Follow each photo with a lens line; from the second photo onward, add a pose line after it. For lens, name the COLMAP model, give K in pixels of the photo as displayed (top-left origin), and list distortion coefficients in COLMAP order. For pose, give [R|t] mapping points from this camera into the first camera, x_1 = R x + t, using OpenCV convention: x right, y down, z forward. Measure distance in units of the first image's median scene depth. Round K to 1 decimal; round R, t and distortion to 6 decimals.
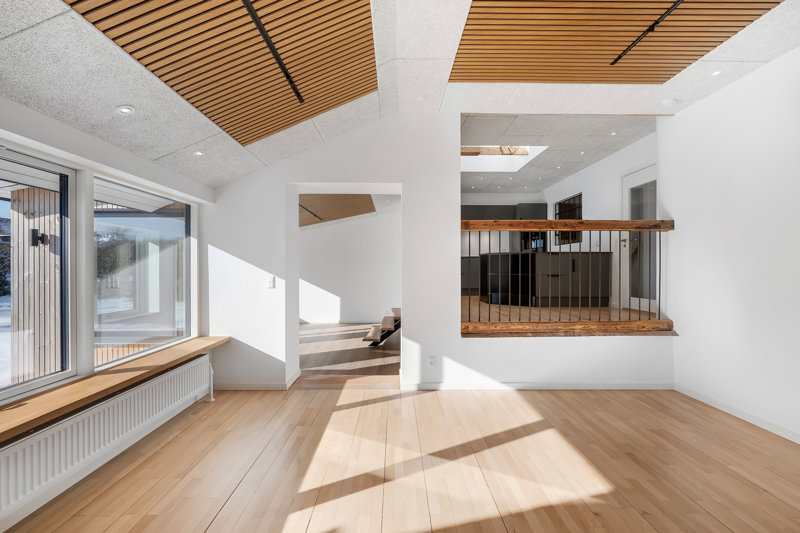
lens RADIAL K [[348.1, 0, 396.9], [0, 348.1, 269.9], [0, 0, 1]] dist [-0.000495, 0.000015]
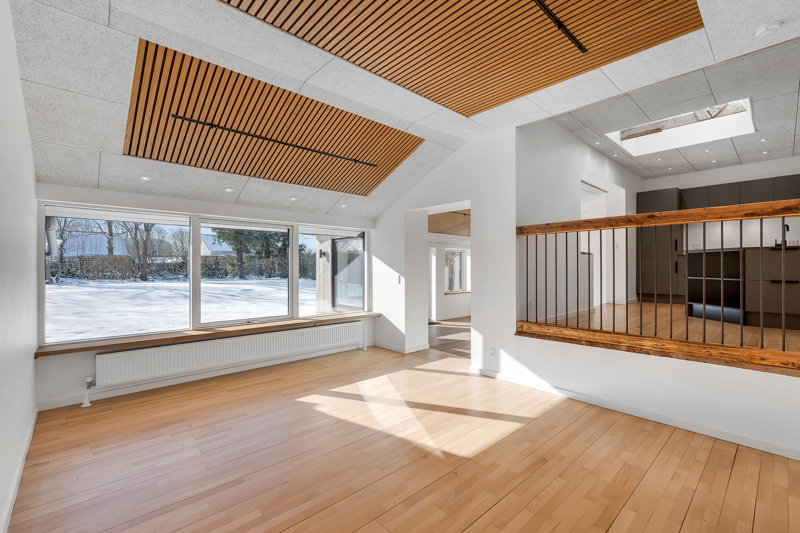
lens RADIAL K [[345.3, 0, 400.0], [0, 345.3, 266.5], [0, 0, 1]] dist [0.000122, 0.000050]
pose [[0.667200, -0.001693, -0.744877, 0.746172], [-0.004640, 0.999969, -0.006428, -0.009291], [0.744864, 0.007745, 0.667171, 0.019938]]
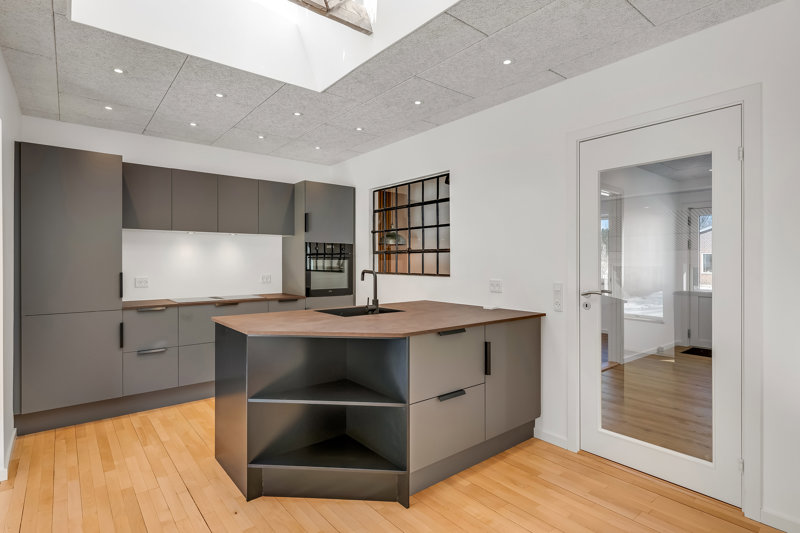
lens RADIAL K [[413.5, 0, 400.0], [0, 413.5, 266.5], [0, 0, 1]] dist [0.000958, 0.000323]
pose [[0.779215, -0.005133, 0.626736, 0.256696], [0.006239, 0.999980, 0.000433, -0.184724], [-0.626726, 0.003573, 0.779231, 1.171781]]
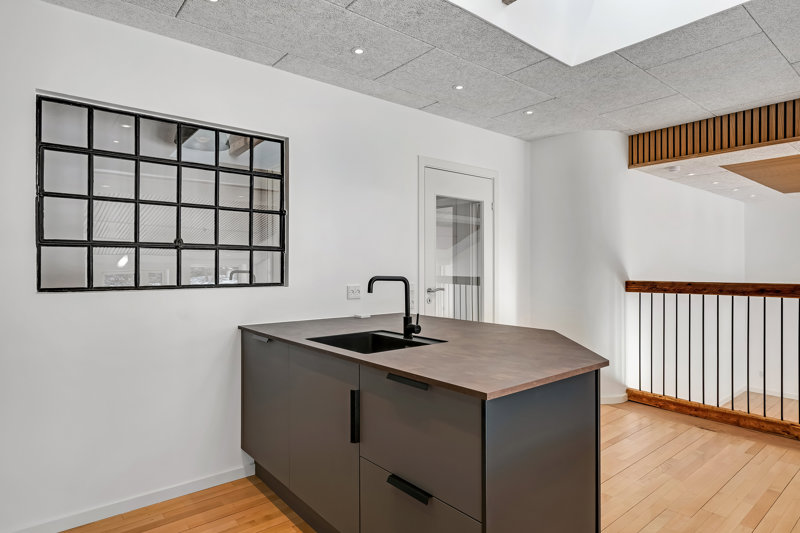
lens RADIAL K [[456.8, 0, 400.0], [0, 456.8, 266.5], [0, 0, 1]] dist [0.002393, 0.000575]
pose [[-0.631459, 0.003932, 0.775399, 0.235594], [0.010896, 0.999933, 0.003803, -0.192858], [-0.775333, 0.010850, -0.631460, 2.288859]]
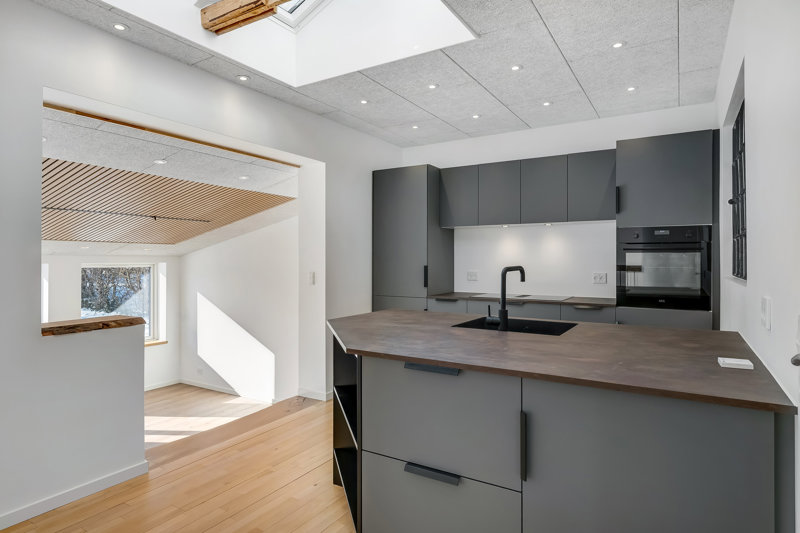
lens RADIAL K [[456.8, 0, 400.0], [0, 456.8, 266.5], [0, 0, 1]] dist [0.002393, 0.000575]
pose [[0.848818, 0.007944, -0.528625, 0.960429], [-0.004614, 0.999960, 0.007617, -0.181503], [0.528665, -0.004027, 0.848821, 1.246655]]
